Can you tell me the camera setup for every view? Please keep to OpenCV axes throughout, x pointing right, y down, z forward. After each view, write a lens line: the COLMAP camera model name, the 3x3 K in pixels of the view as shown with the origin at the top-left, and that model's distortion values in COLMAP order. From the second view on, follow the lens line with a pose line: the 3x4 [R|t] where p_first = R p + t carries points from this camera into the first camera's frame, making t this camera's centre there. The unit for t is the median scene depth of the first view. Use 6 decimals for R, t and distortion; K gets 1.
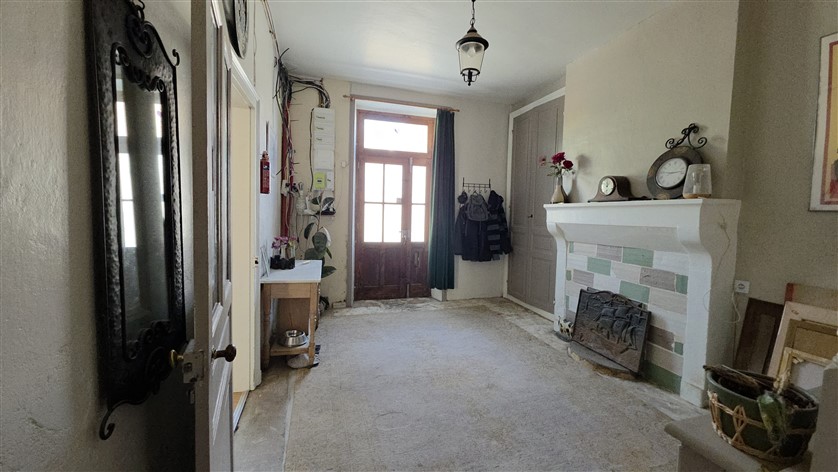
lens RADIAL K [[336.5, 0, 420.8], [0, 336.5, 231.7], [0, 0, 1]] dist [0.003152, -0.000429]
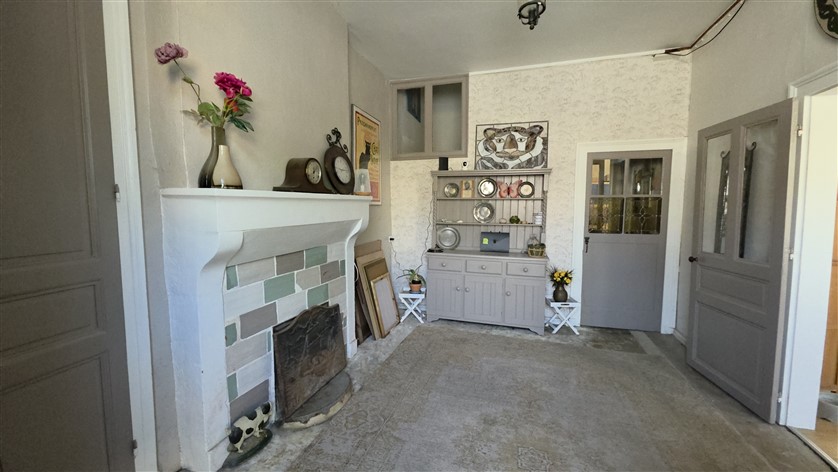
lens RADIAL K [[336.5, 0, 416.6], [0, 336.5, 231.0], [0, 0, 1]] dist [0.003152, -0.000429]
pose [[-0.823181, -0.067486, 0.563754, -0.074855], [0.011786, 0.990666, 0.135800, -0.115716], [-0.567657, 0.118432, -0.814702, 1.659831]]
